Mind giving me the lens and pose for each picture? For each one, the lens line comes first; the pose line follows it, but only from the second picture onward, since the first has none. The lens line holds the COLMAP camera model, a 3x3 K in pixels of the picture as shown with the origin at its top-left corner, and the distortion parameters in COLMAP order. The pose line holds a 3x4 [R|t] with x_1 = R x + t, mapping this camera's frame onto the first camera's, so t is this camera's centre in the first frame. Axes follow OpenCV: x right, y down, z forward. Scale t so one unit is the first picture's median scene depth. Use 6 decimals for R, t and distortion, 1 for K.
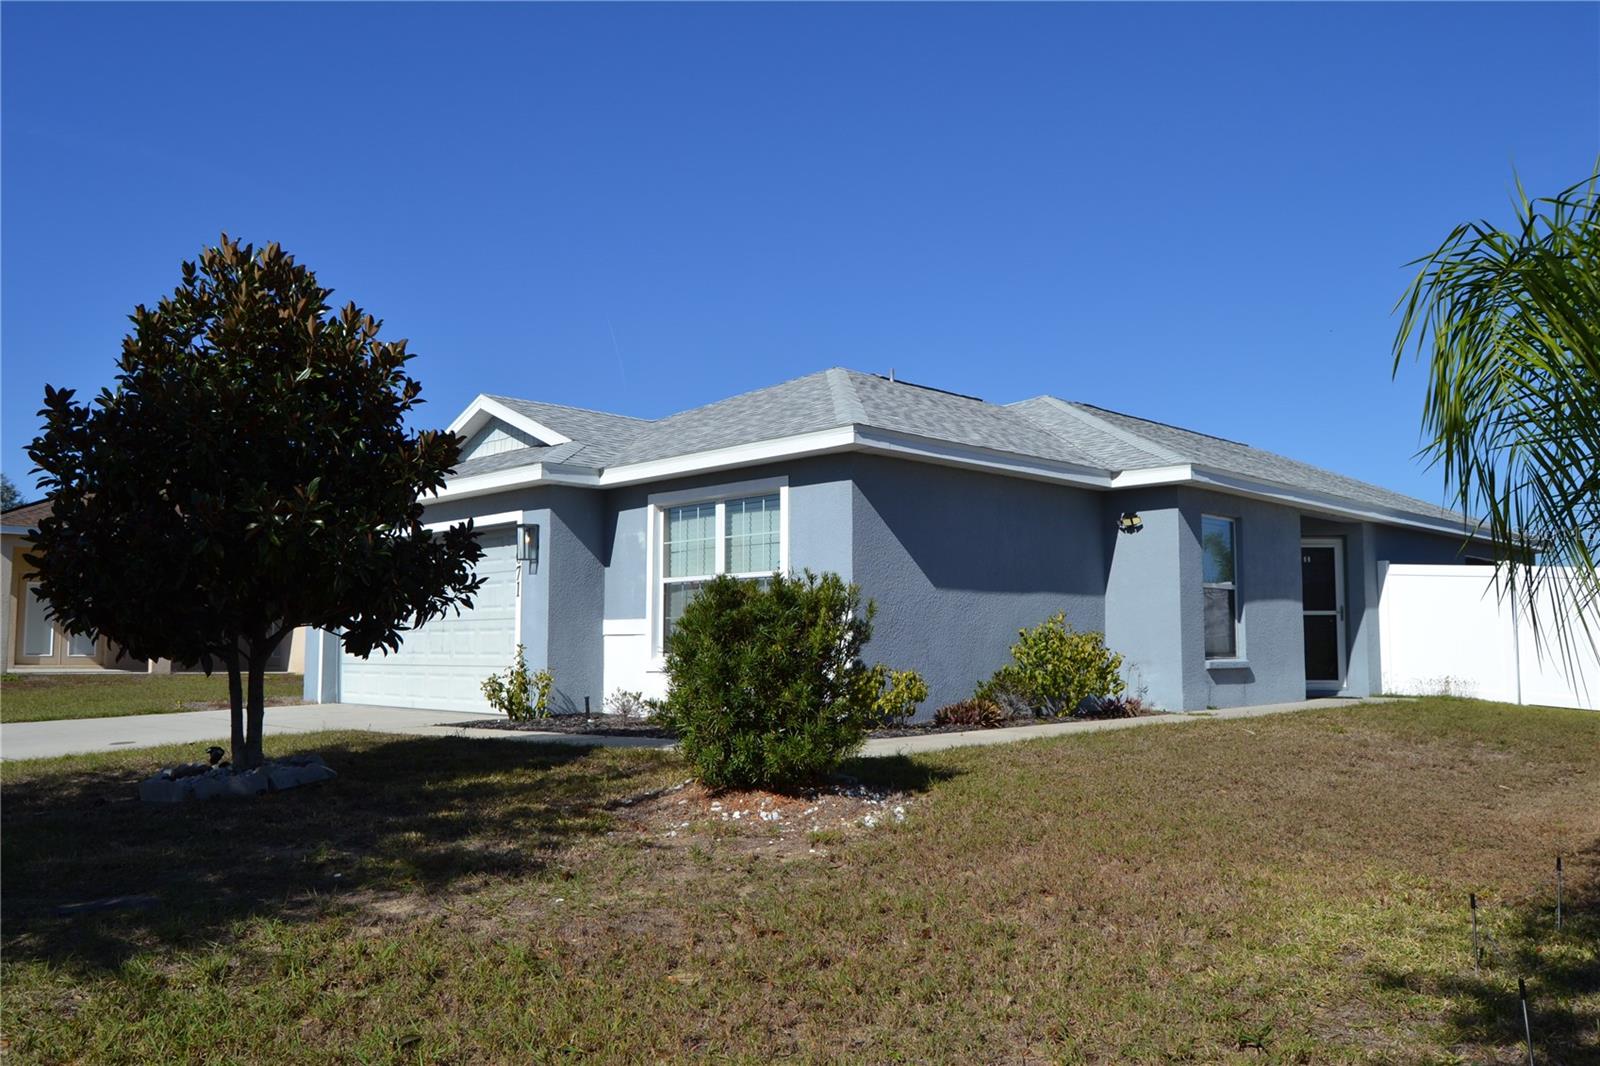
lens RADIAL K [[1242.5, 0, 800.0], [0, 1242.5, 533.0], [0, 0, 1]] dist [-0.086901, 0.009447]
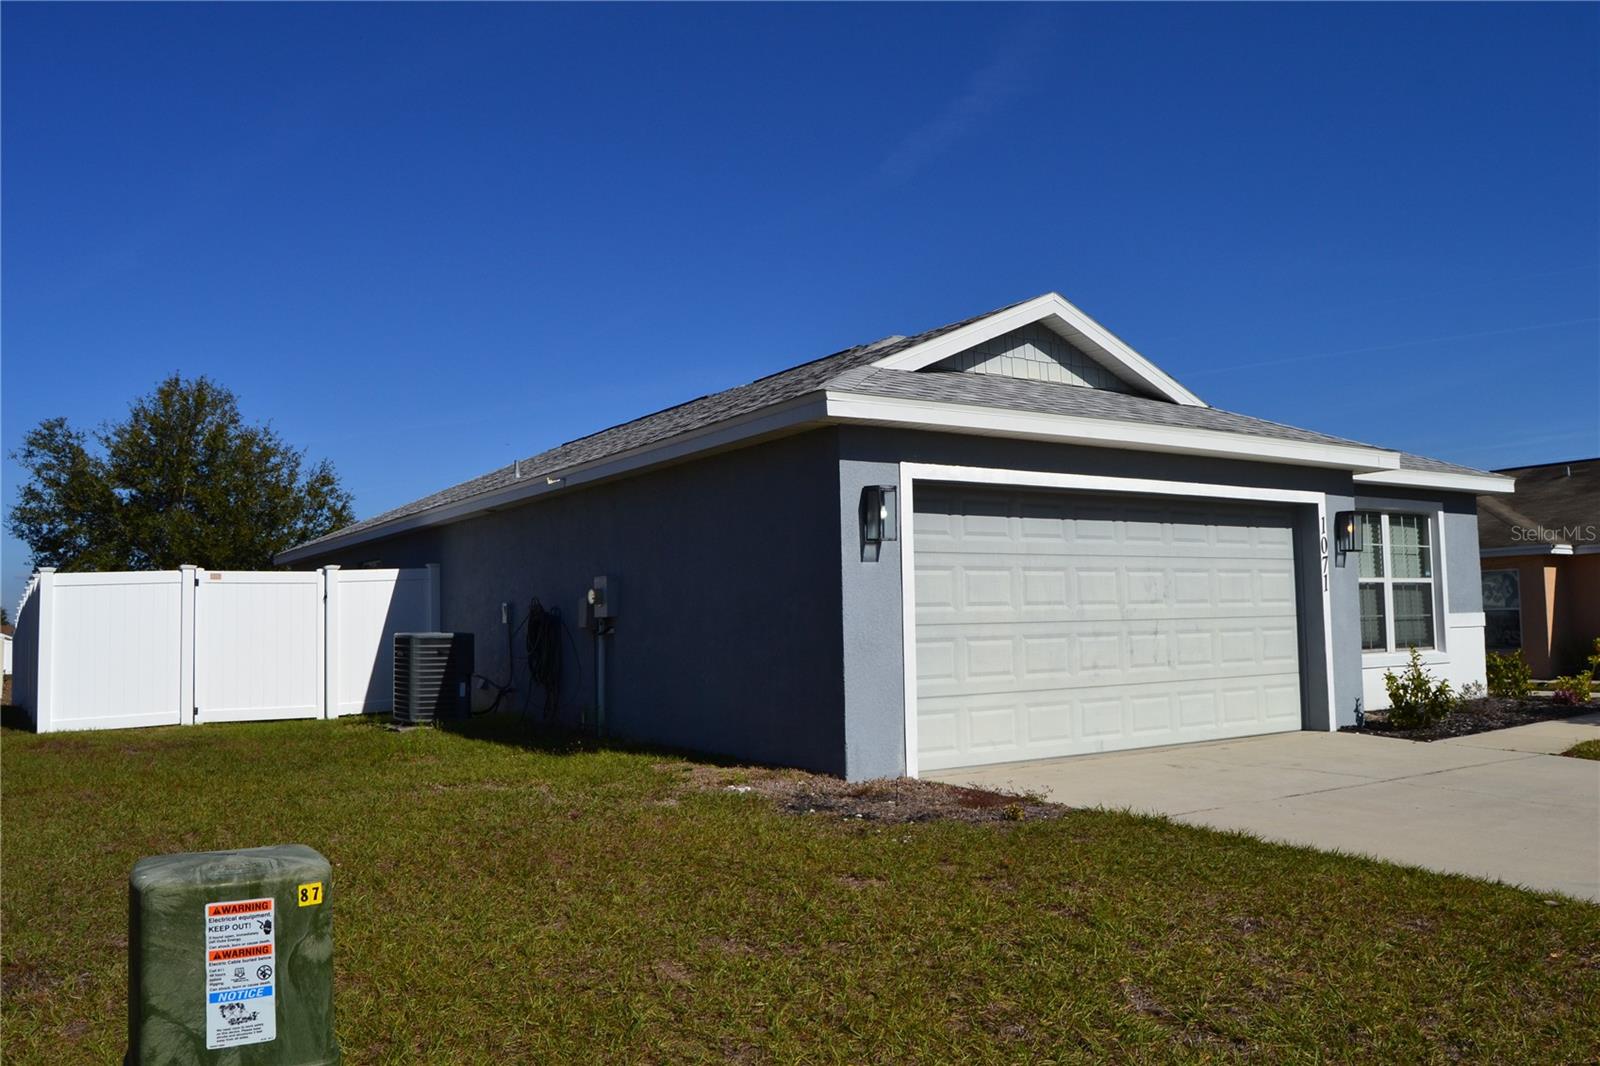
lens RADIAL K [[1289.3, 0, 792.2], [0, 1289.3, 540.9], [0, 0, 1]] dist [-0.089845, 0.042986]
pose [[0.194371, 0.072883, 0.978217, -1.177078], [-0.065621, 0.995968, -0.061166, 0.095897], [-0.978731, -0.052303, 0.198370, 1.193396]]
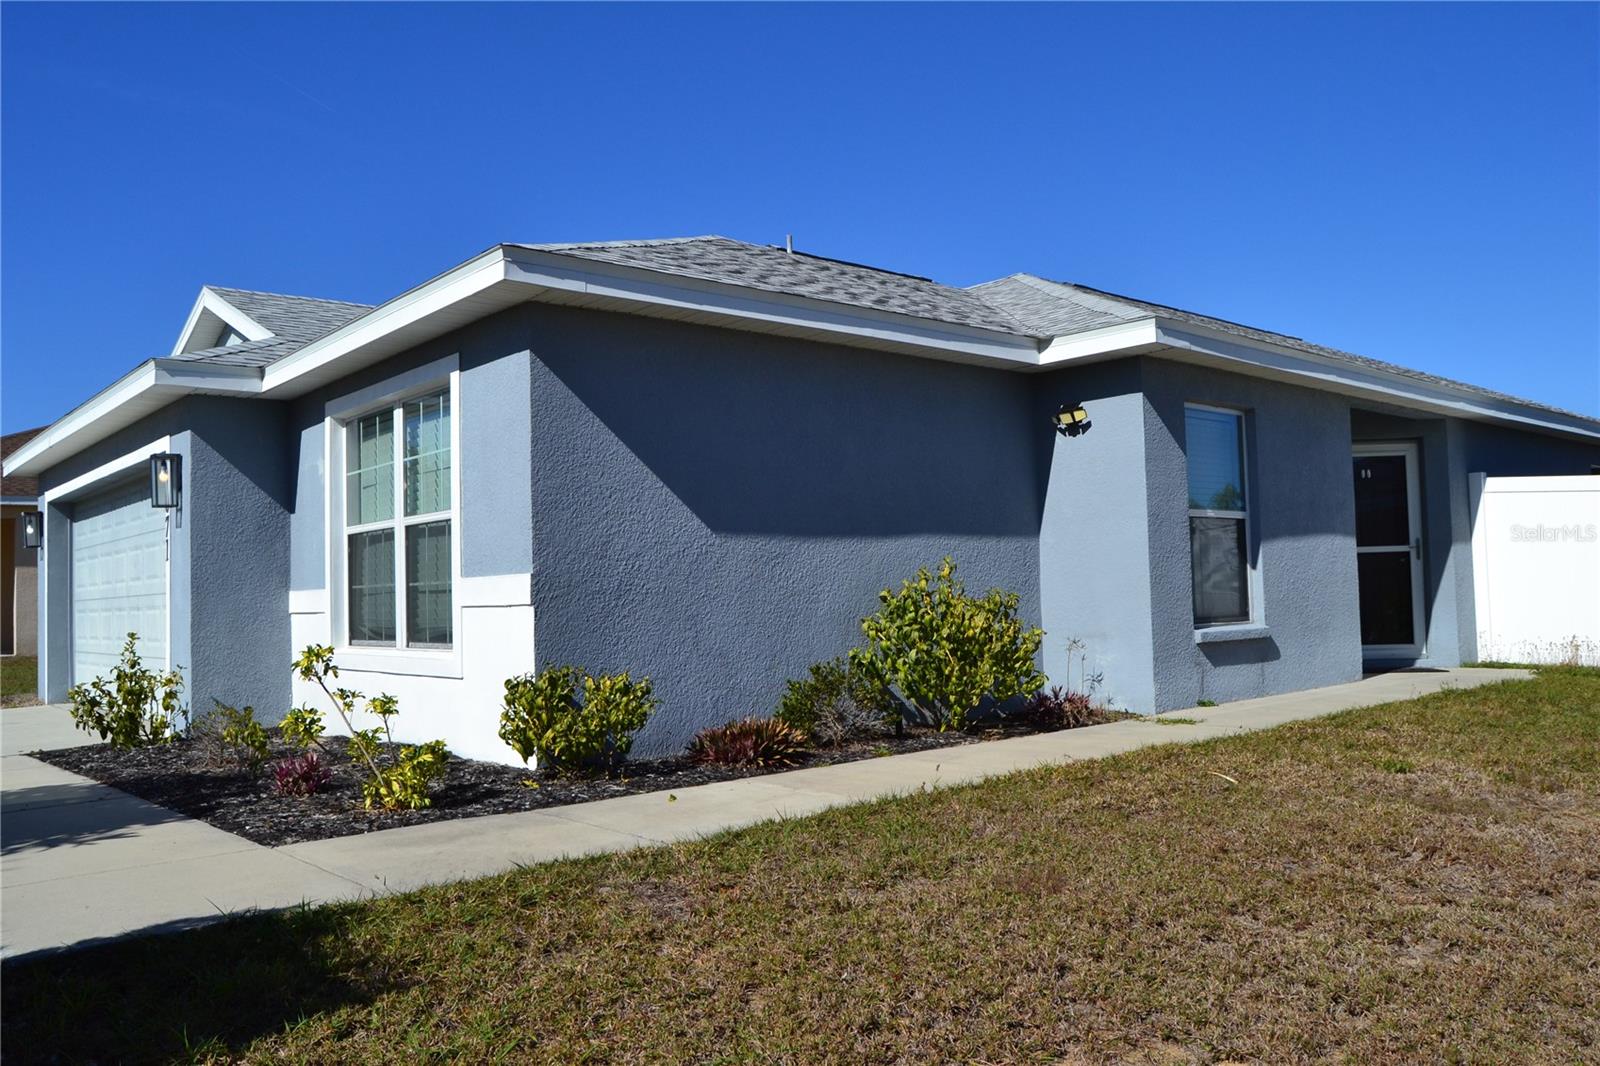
lens RADIAL K [[1242.5, 0, 800.0], [0, 1242.5, 533.0], [0, 0, 1]] dist [-0.086901, 0.009447]
pose [[0.997407, -0.030133, -0.065360, 0.167785], [0.032939, 0.998562, 0.042296, 0.019076], [0.063991, -0.044340, 0.996965, 0.349063]]
